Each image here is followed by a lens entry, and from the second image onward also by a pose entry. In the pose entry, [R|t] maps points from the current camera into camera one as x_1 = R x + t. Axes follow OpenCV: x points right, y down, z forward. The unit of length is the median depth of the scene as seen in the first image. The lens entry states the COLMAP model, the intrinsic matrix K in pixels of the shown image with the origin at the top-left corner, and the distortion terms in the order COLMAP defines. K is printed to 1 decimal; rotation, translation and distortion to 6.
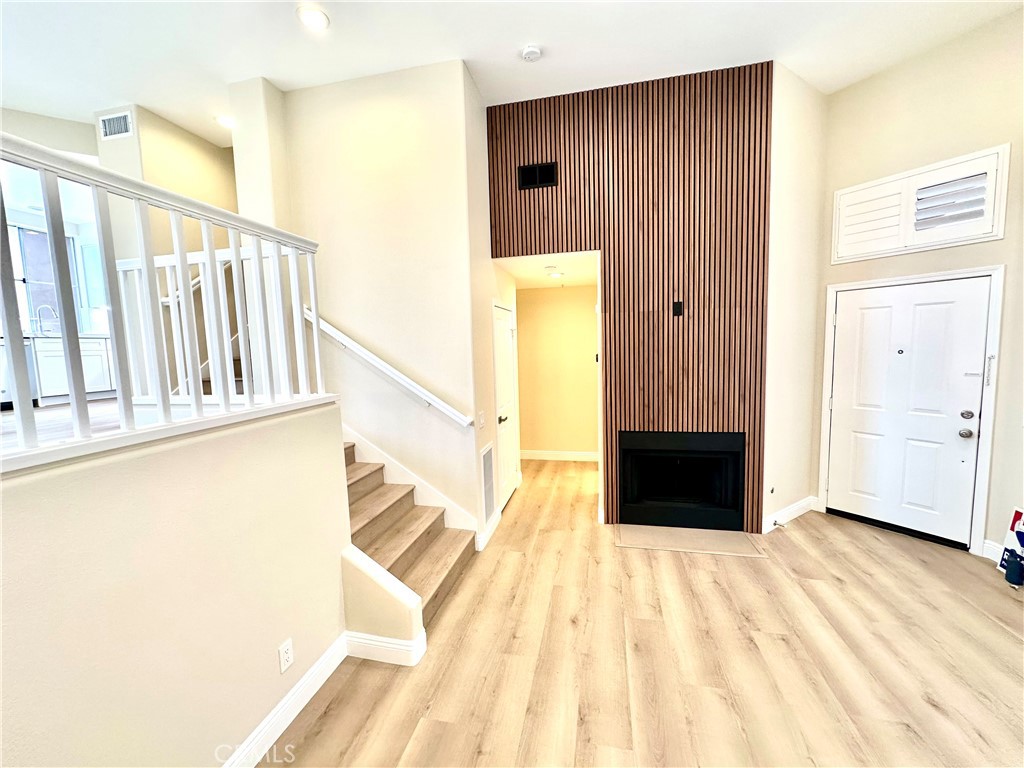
lens RADIAL K [[408.2, 0, 512.8], [0, 408.2, 382.8], [0, 0, 1]] dist [-0.001397, 0.000498]
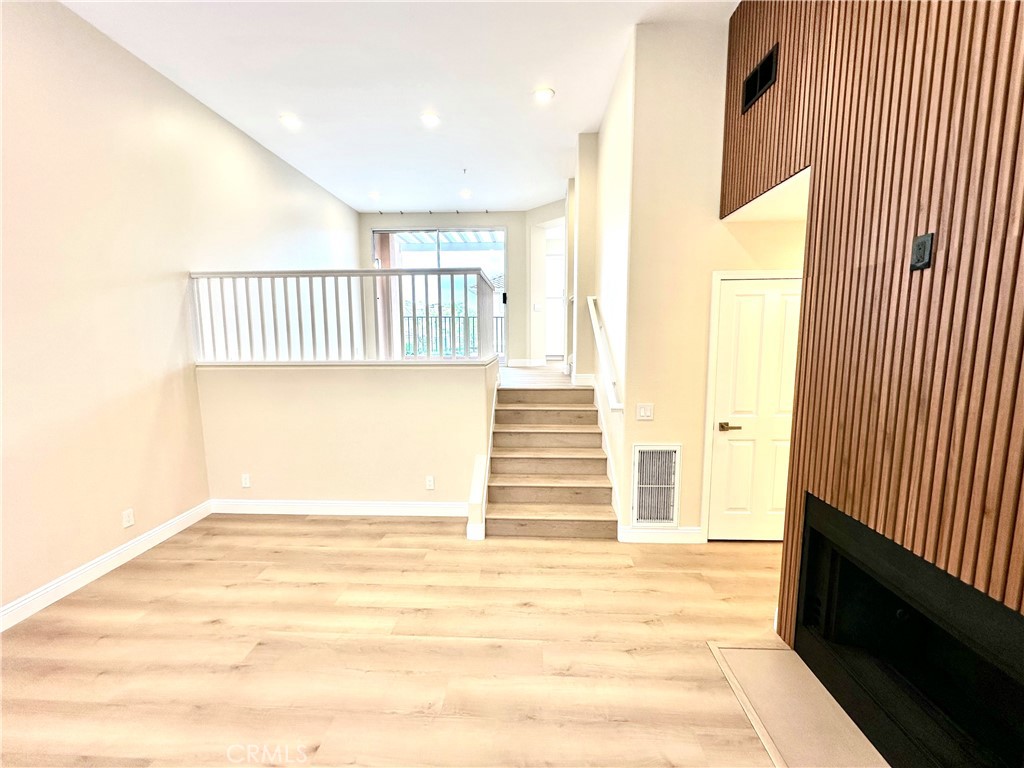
lens RADIAL K [[408.2, 0, 513.5], [0, 408.2, 383.4], [0, 0, 1]] dist [-0.001397, 0.000498]
pose [[0.171041, 0.148539, -0.974003, 0.794465], [-0.087493, 0.986955, 0.135150, -0.074864], [0.981372, 0.062102, 0.181805, 0.559504]]
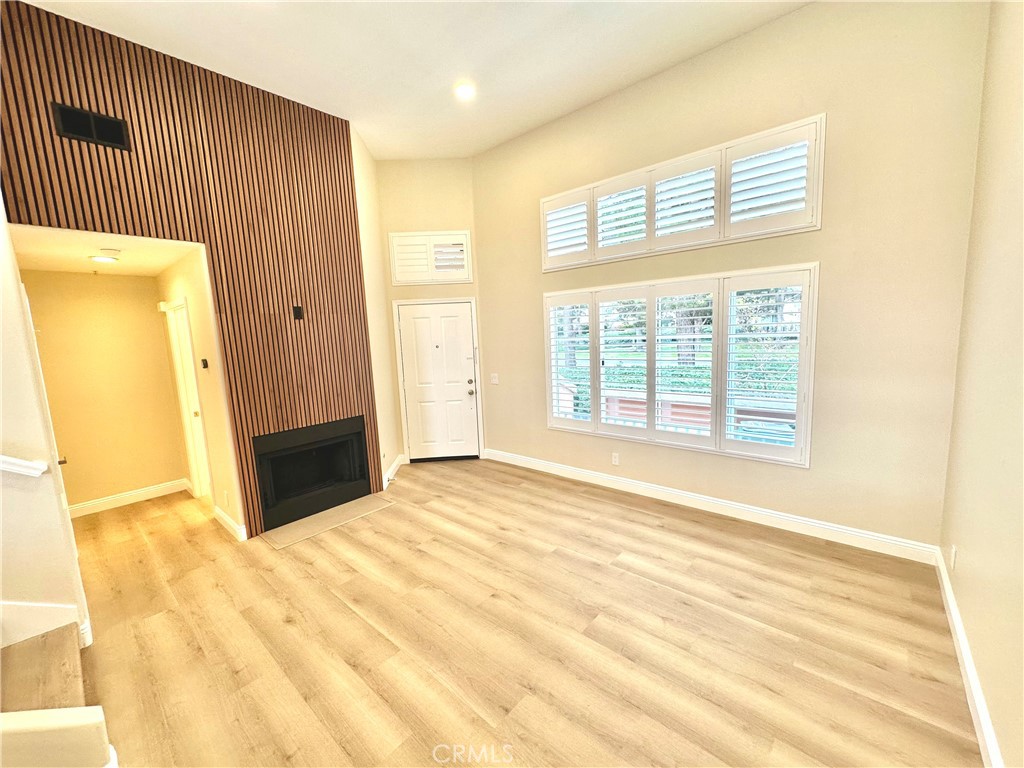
lens RADIAL K [[408.2, 0, 512.9], [0, 408.2, 383.3], [0, 0, 1]] dist [-0.001397, 0.000498]
pose [[0.479249, -0.105822, 0.871276, -0.300555], [0.110955, 0.992045, 0.059459, 0.002484], [-0.870638, 0.068177, 0.487178, -0.010117]]
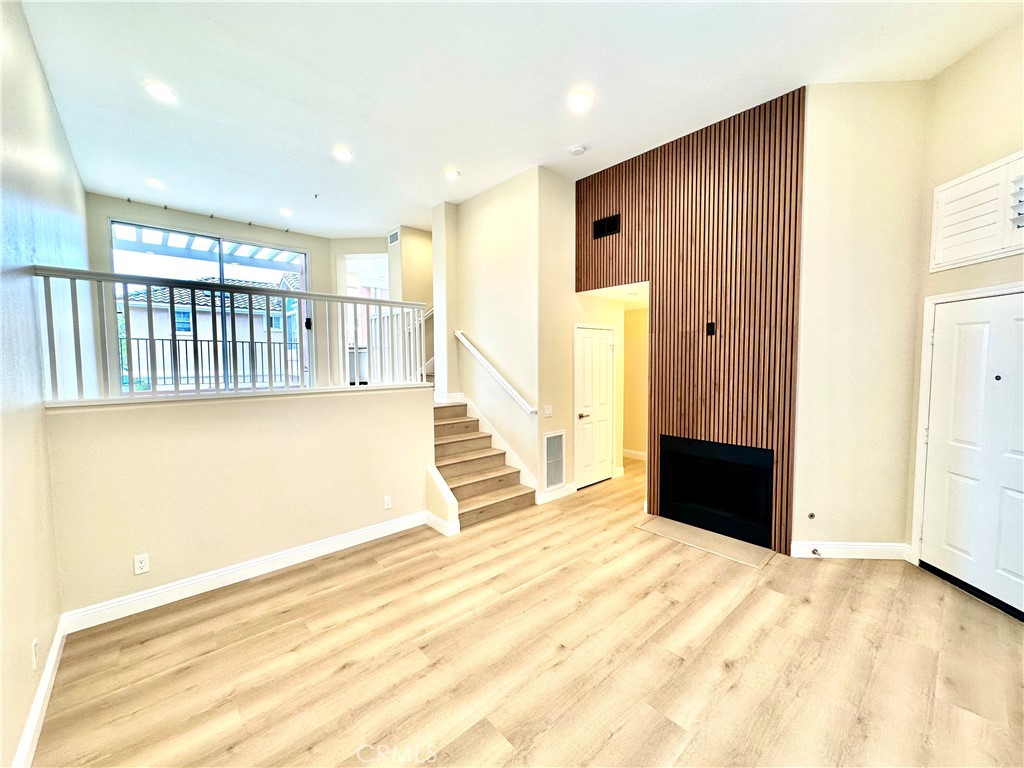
lens RADIAL K [[408.2, 0, 512.9], [0, 408.2, 383.1], [0, 0, 1]] dist [-0.001397, 0.000498]
pose [[0.813727, 0.058328, -0.578313, 0.649191], [-0.069867, 0.997554, 0.002306, -0.000719], [0.577033, 0.038529, 0.815812, -0.213425]]
